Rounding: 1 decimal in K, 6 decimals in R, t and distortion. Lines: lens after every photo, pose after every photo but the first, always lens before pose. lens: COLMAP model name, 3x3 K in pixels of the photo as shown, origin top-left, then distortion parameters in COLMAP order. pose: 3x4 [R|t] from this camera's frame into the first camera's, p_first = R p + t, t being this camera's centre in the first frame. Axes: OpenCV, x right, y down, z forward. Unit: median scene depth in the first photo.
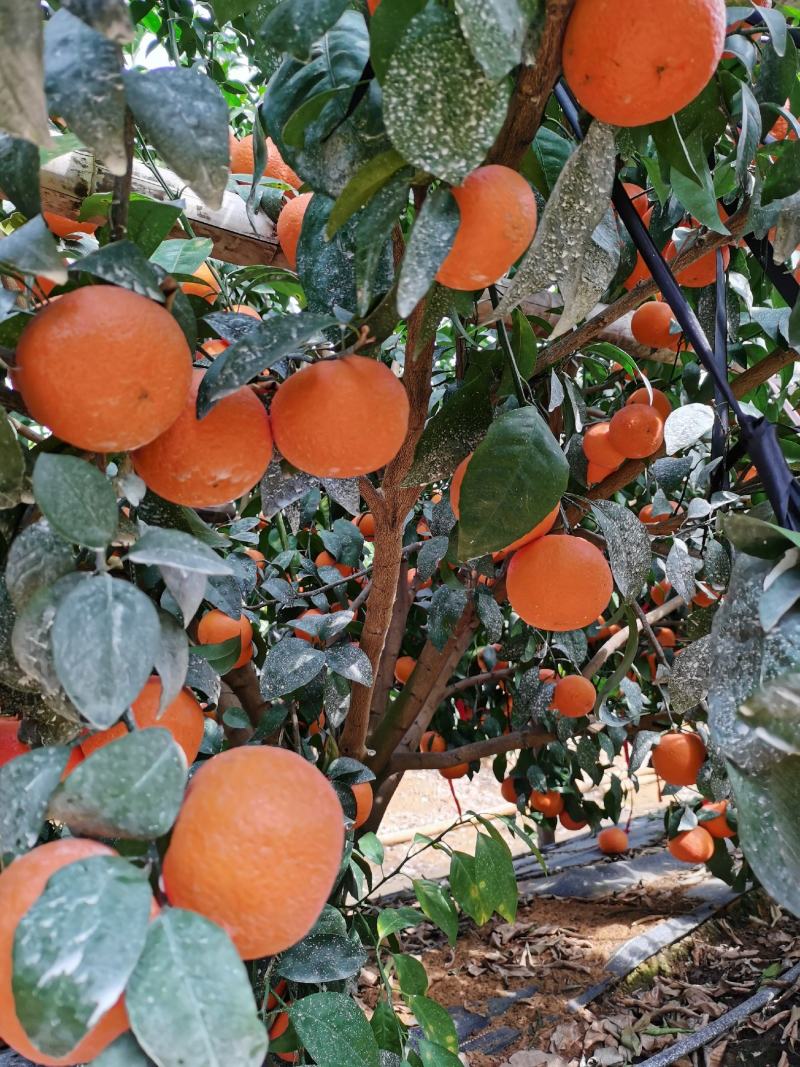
lens RADIAL K [[838.8, 0, 400.0], [0, 838.8, 533.5], [0, 0, 1]] dist [0.041754, -0.047807]
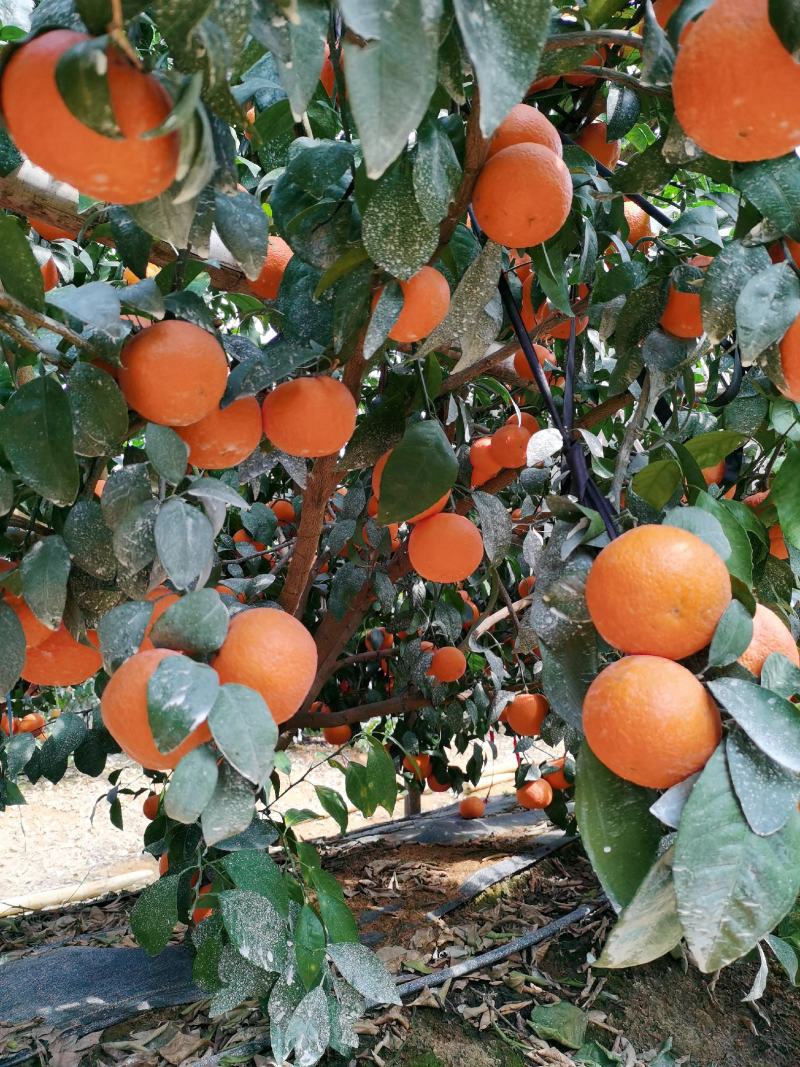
lens RADIAL K [[838.8, 0, 400.0], [0, 838.8, 533.5], [0, 0, 1]] dist [0.041754, -0.047807]
pose [[0.988267, 0.068534, 0.136494, -0.043344], [-0.067853, 0.997649, -0.009638, 0.030043], [-0.136833, 0.000264, 0.990594, -0.205234]]
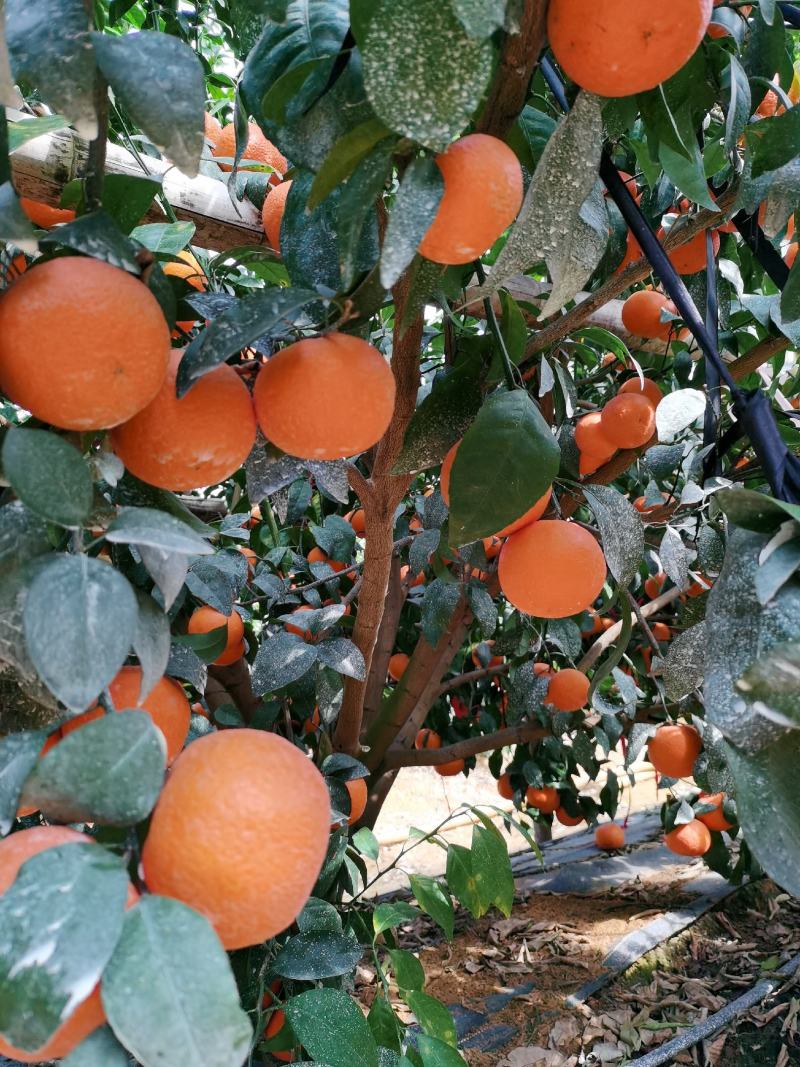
lens RADIAL K [[838.8, 0, 400.0], [0, 838.8, 533.5], [0, 0, 1]] dist [0.041754, -0.047807]
pose [[0.999911, -0.011352, 0.007070, 0.003041], [0.011361, 0.999935, -0.001311, 0.009280], [-0.007055, 0.001391, 0.999974, 0.009275]]
